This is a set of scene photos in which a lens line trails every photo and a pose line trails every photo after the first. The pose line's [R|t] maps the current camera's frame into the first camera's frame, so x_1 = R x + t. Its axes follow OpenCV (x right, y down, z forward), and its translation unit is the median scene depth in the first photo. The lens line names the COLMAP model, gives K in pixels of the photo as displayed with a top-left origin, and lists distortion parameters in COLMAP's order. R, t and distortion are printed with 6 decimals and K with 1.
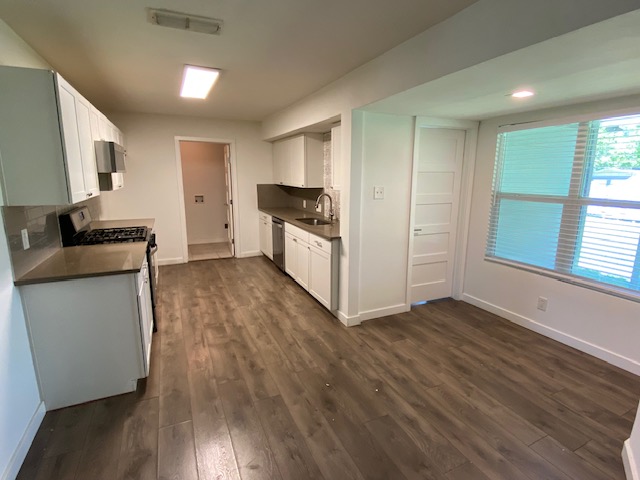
lens RADIAL K [[325.0, 0, 329.1], [0, 325.0, 238.5], [0, 0, 1]] dist [0.017234, -0.013291]
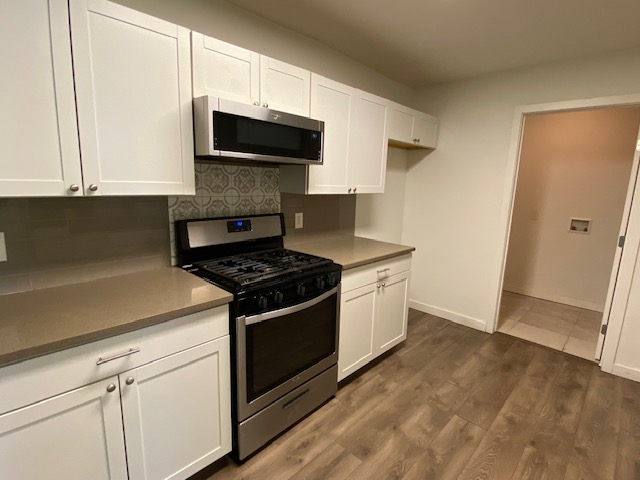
lens RADIAL K [[325.0, 0, 321.1], [0, 325.0, 244.5], [0, 0, 1]] dist [0.017234, -0.013291]
pose [[0.340178, 0.178520, -0.923260, -0.071045], [-0.205357, 0.972220, 0.112322, -0.129129], [0.917664, 0.151388, 0.367389, 0.828810]]
